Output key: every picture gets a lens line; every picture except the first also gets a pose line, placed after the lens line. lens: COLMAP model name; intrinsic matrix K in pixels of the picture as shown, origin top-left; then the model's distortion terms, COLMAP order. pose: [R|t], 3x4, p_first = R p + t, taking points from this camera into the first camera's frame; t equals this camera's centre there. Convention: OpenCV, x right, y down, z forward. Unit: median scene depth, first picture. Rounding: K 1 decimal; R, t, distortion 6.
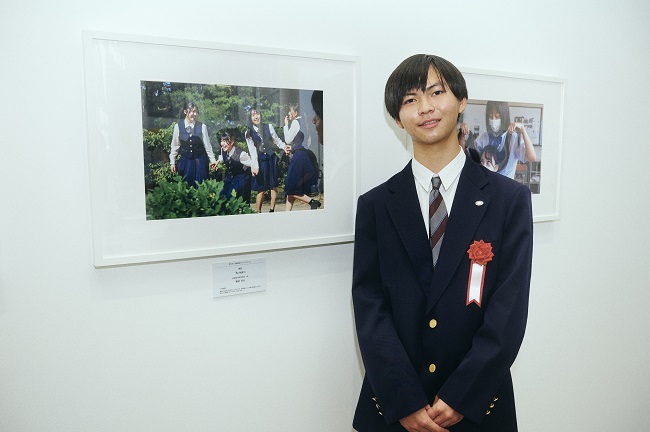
lens RADIAL K [[569.9, 0, 324.3], [0, 569.9, 217.4], [0, 0, 1]] dist [0.026440, 0.014534]
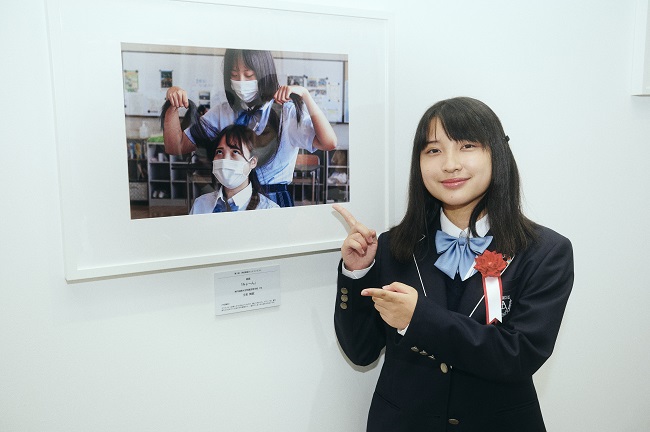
lens RADIAL K [[703.2, 0, 331.3], [0, 703.2, 213.9], [0, 0, 1]] dist [0.092771, 0.000000]
pose [[0.999395, -0.018698, -0.029327, 0.380951], [0.018702, 0.999825, -0.000114, -0.028965], [0.029324, -0.000434, 0.999570, 0.250883]]
